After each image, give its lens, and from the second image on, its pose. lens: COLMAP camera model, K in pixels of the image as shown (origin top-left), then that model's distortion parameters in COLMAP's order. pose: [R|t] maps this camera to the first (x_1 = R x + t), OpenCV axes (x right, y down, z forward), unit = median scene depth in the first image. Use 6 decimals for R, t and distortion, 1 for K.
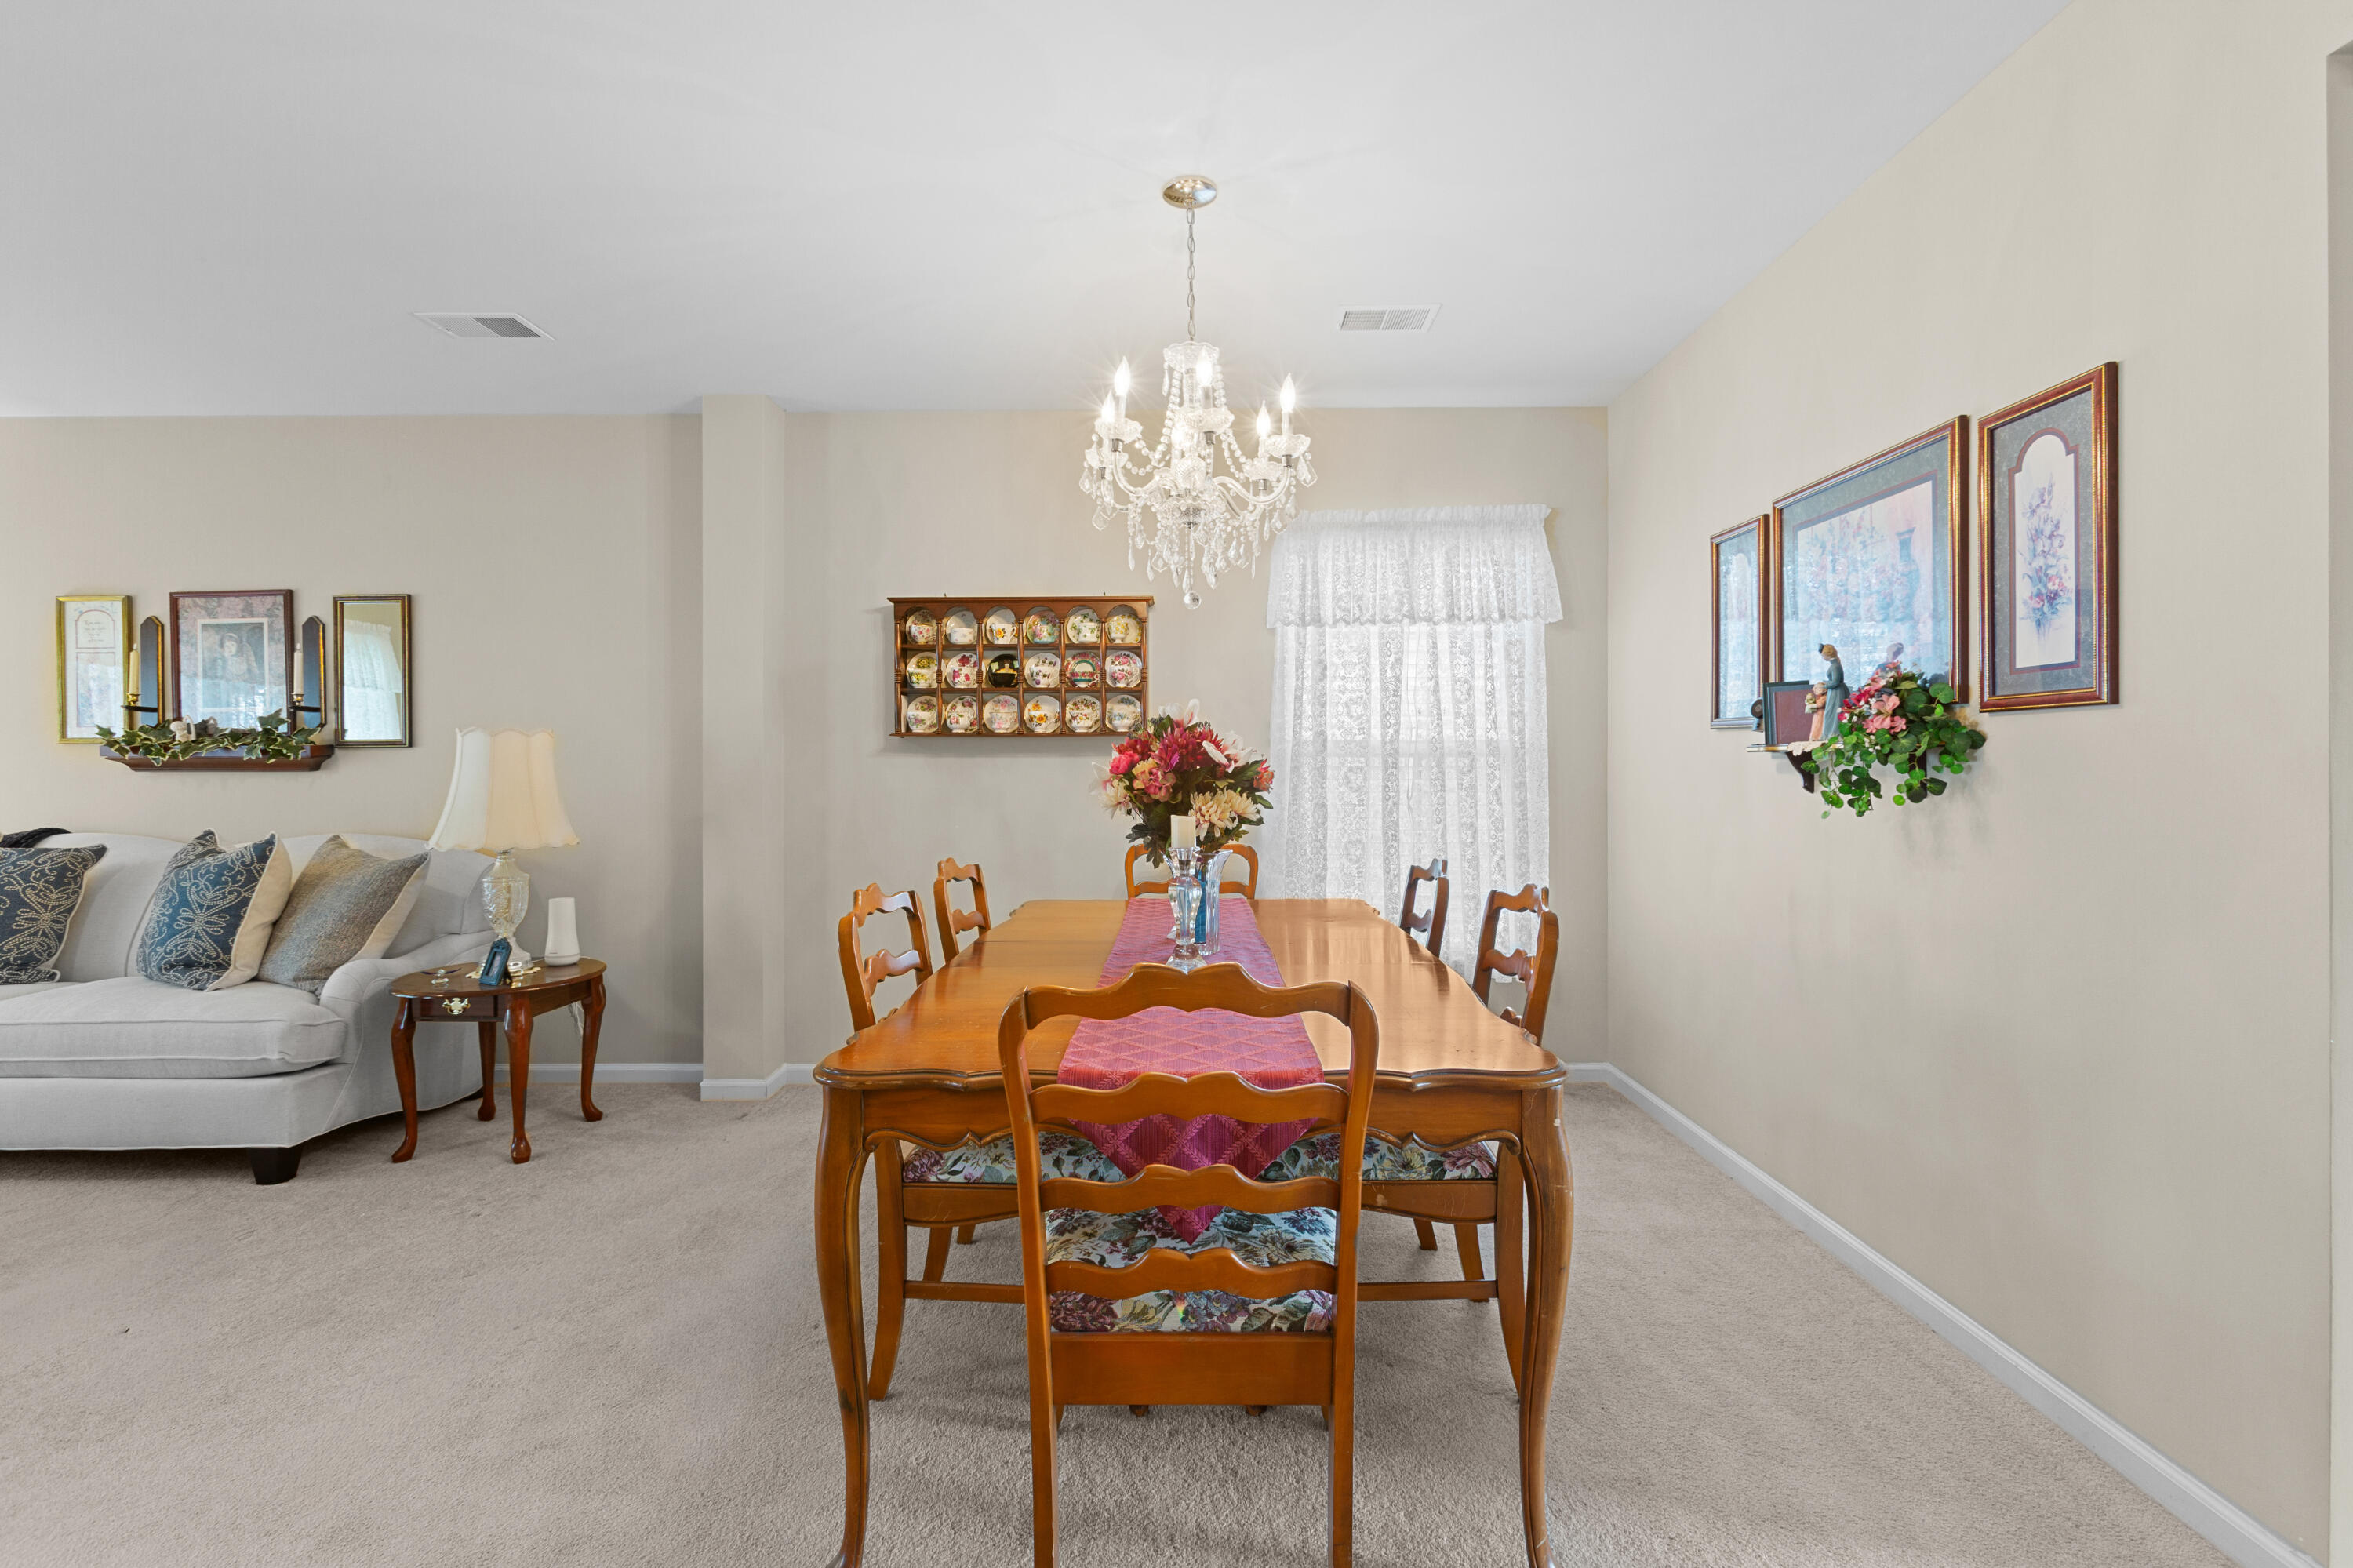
lens RADIAL K [[1044.1, 0, 1175.2], [0, 1044.1, 779.6], [0, 0, 1]] dist [-0.014715, 0.001319]
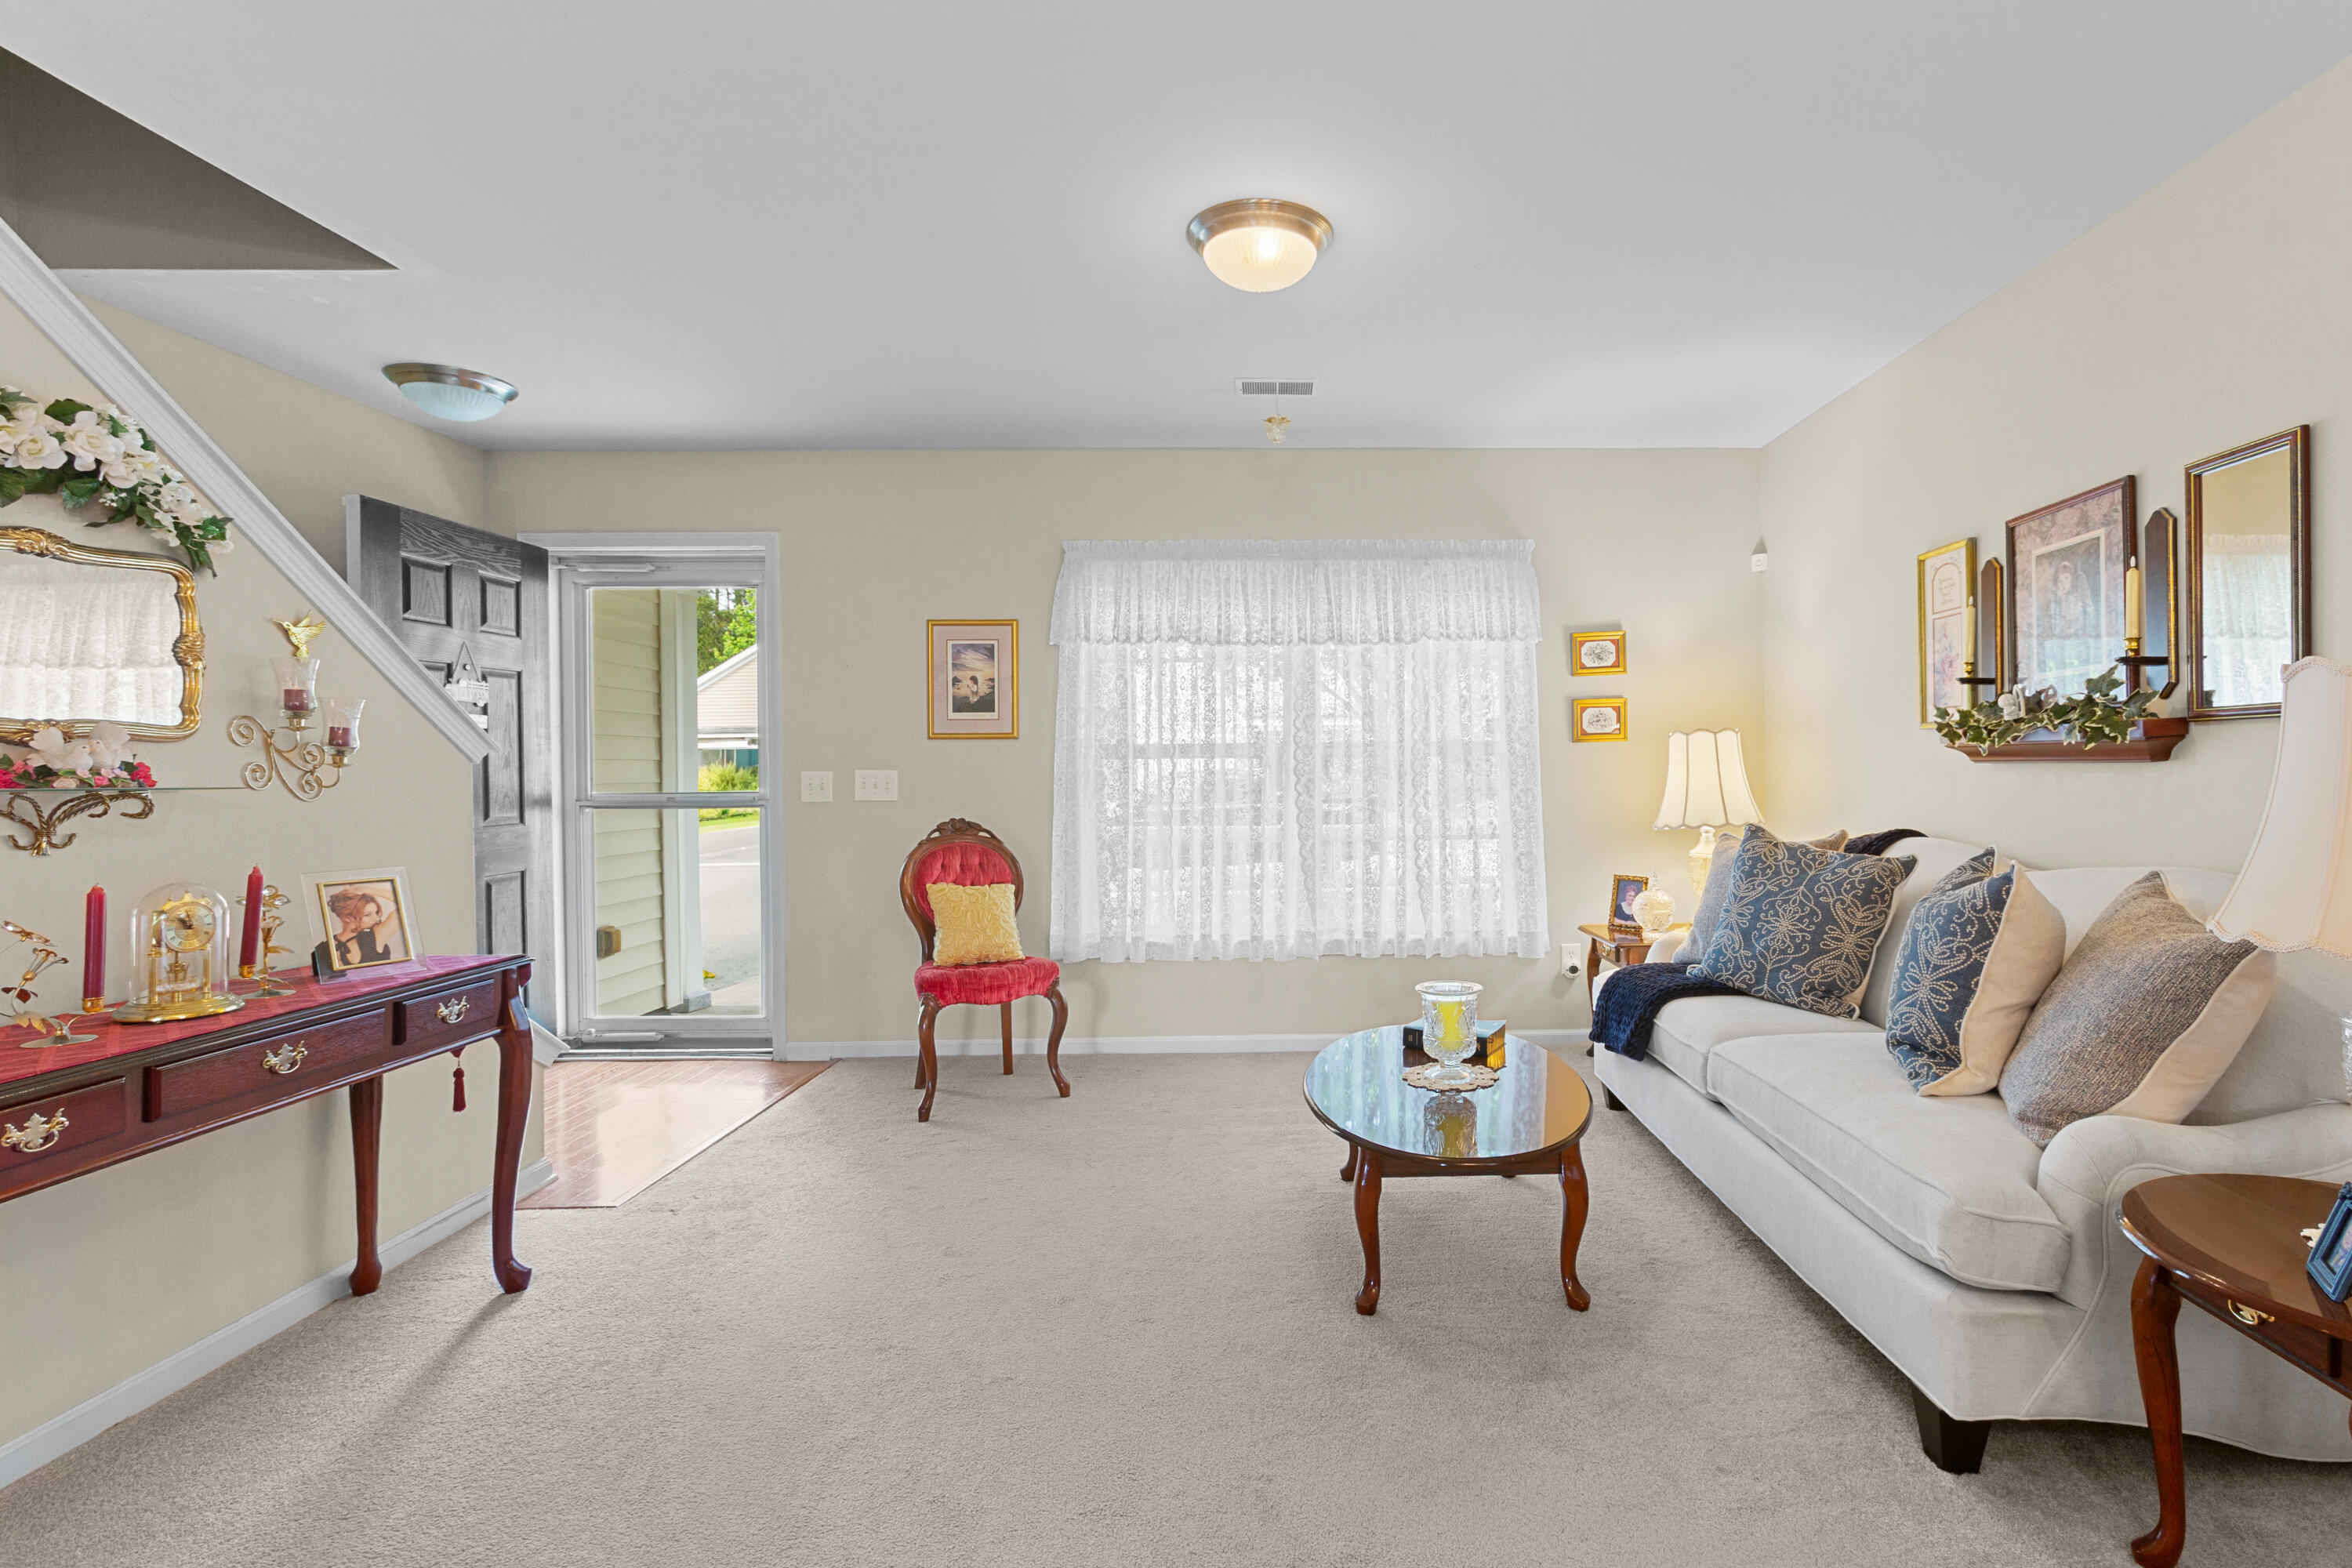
lens RADIAL K [[1195.5, 0, 1176.5], [0, 1195.5, 761.7], [0, 0, 1]] dist [0.004670, 0.001771]
pose [[0.051809, -0.003249, -0.998652, -0.155204], [-0.001638, 0.999993, -0.003338, -0.004738], [0.998656, 0.001809, 0.051803, 0.387326]]
